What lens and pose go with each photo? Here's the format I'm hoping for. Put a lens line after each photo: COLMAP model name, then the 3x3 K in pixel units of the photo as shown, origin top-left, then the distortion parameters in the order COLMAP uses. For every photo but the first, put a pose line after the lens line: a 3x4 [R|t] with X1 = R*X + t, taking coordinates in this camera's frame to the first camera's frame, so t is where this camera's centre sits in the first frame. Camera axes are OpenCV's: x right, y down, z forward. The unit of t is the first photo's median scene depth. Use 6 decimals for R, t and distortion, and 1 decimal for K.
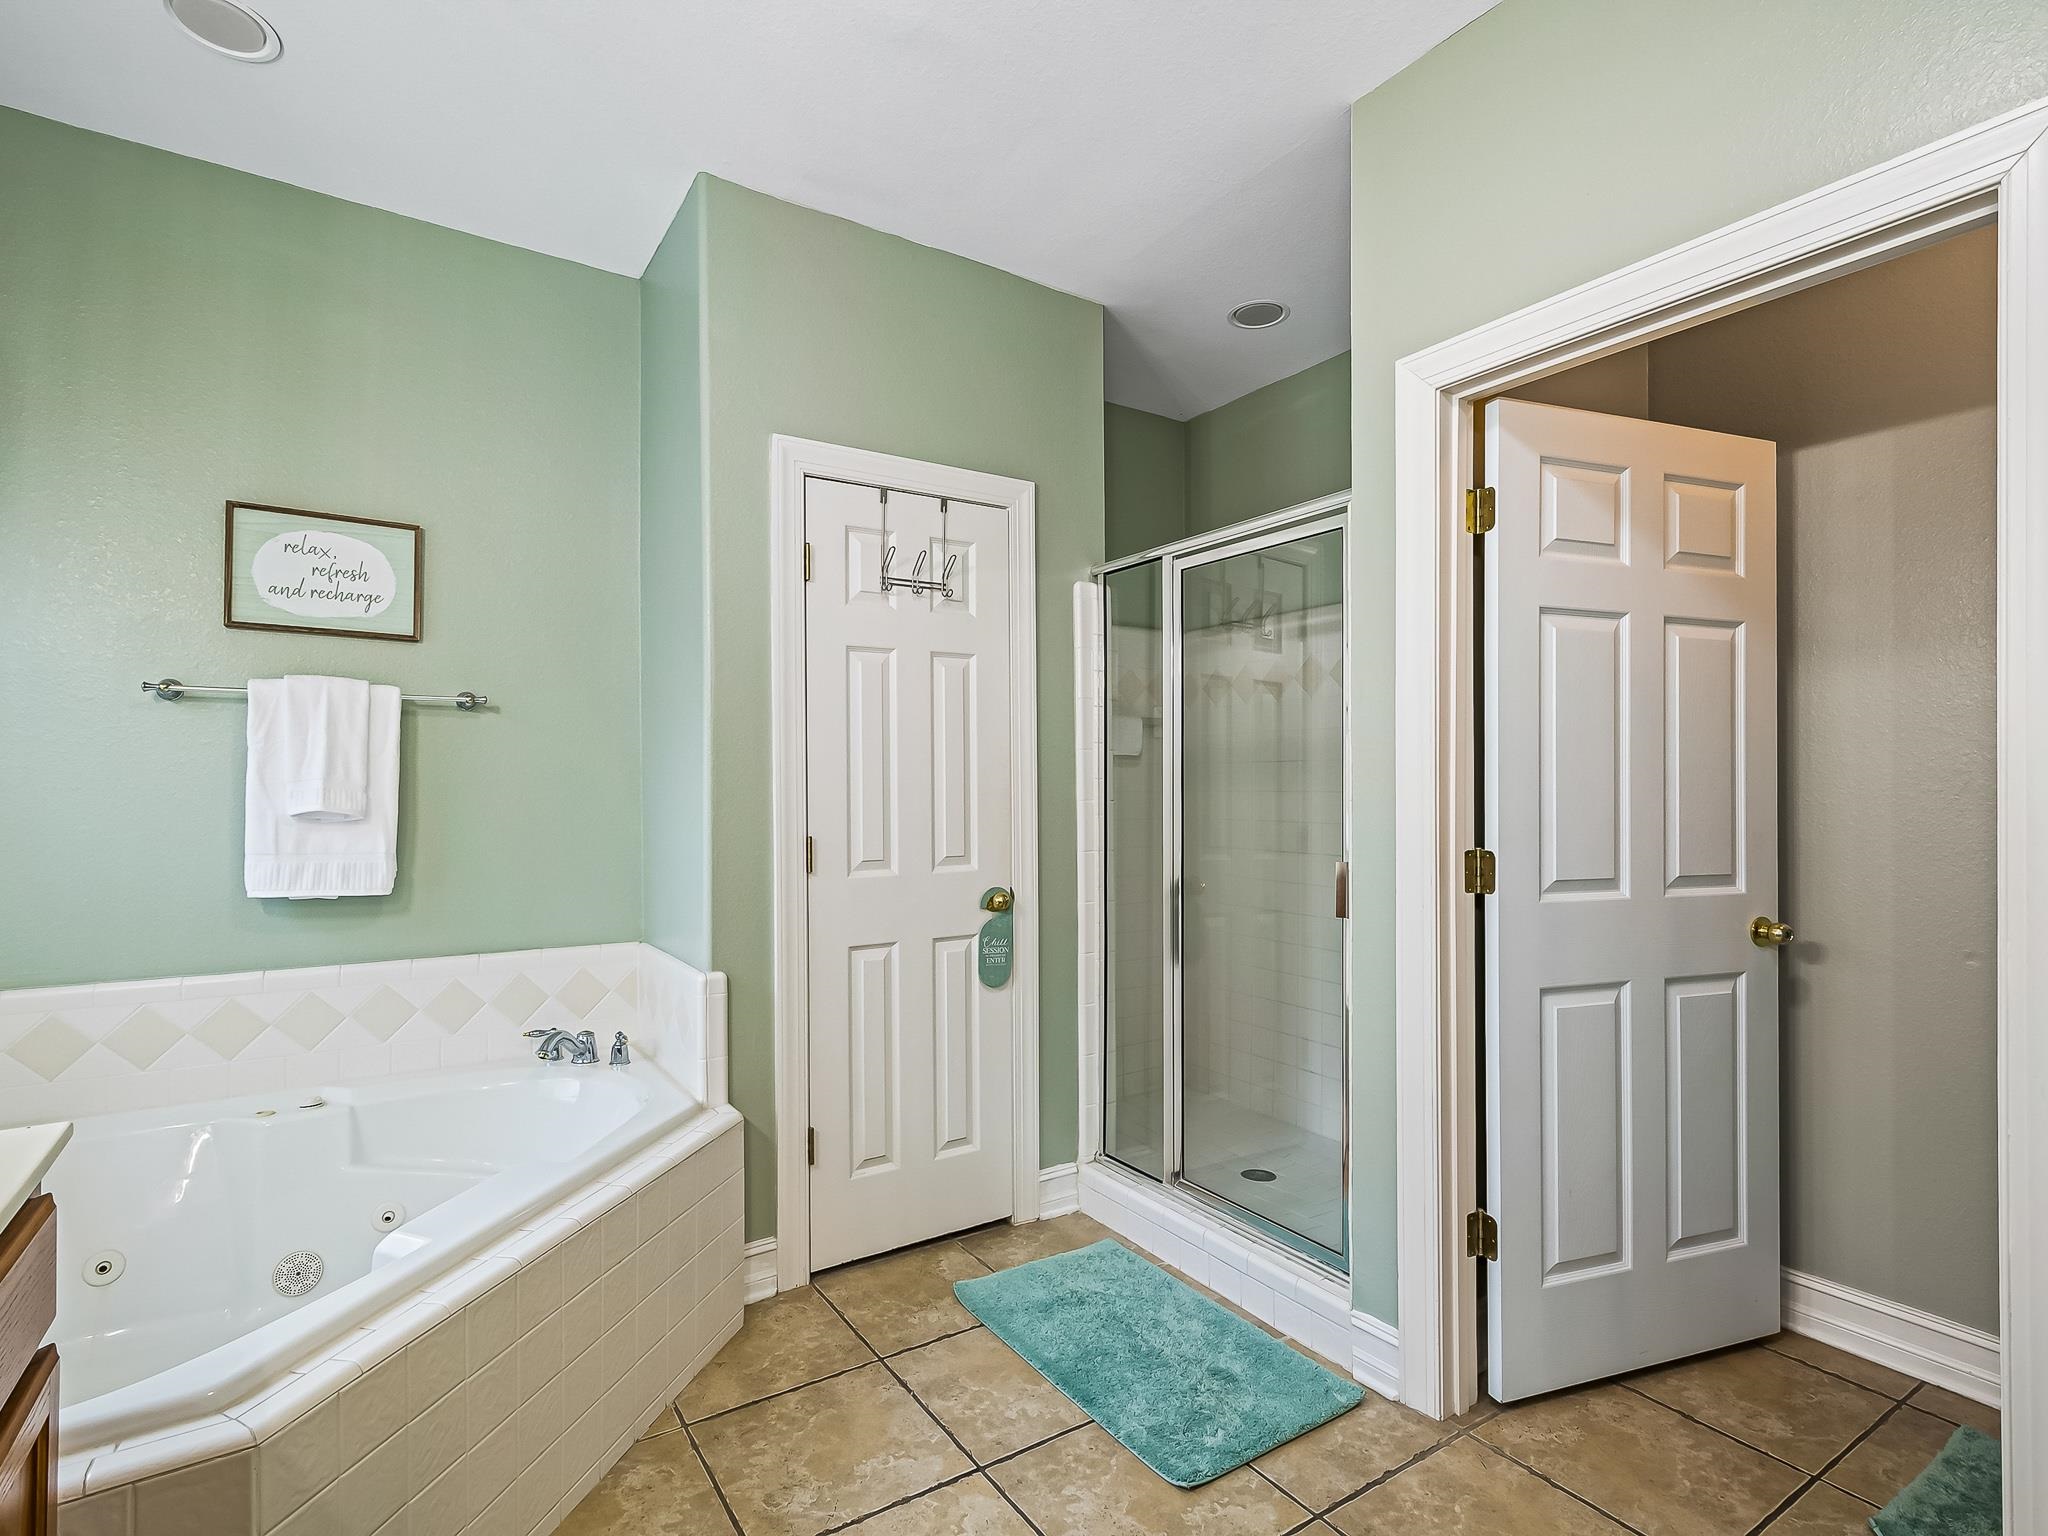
lens RADIAL K [[1009.8, 0, 1013.6], [0, 1009.8, 784.1], [0, 0, 1]] dist [0.015404, -0.000353]
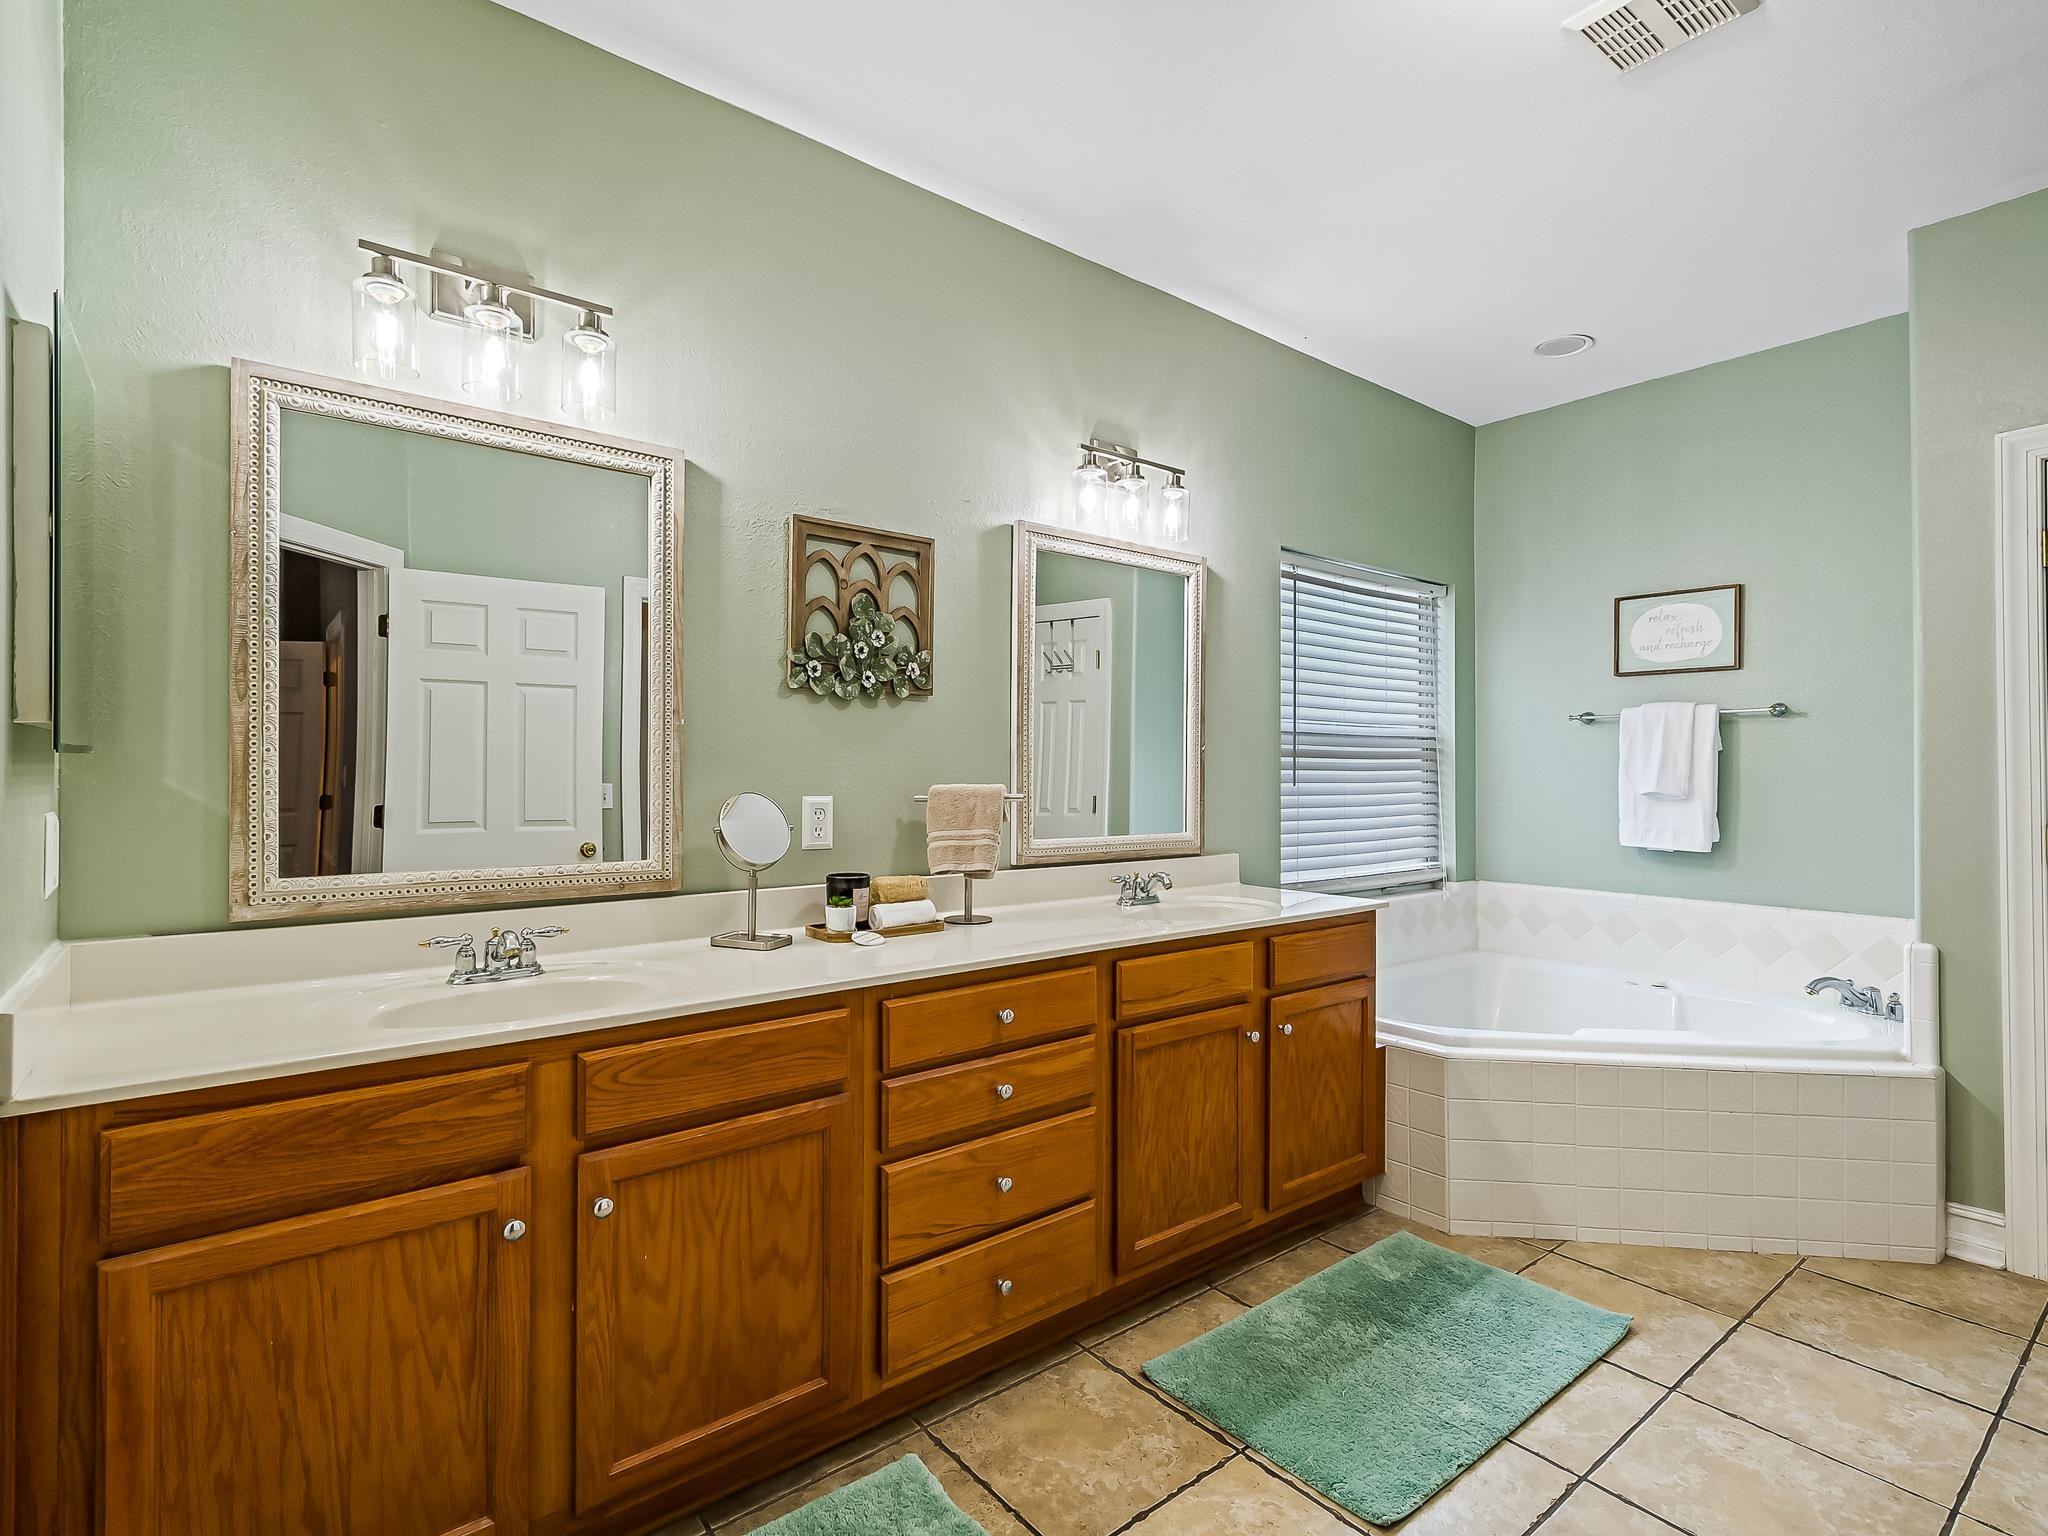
lens RADIAL K [[1009.8, 0, 1013.6], [0, 1009.8, 784.1], [0, 0, 1]] dist [0.015404, -0.000353]
pose [[0.099046, 0.008000, -0.995051, 0.710806], [0.001218, 0.999966, 0.008160, 0.000930], [0.995082, -0.002020, 0.099033, -0.101874]]
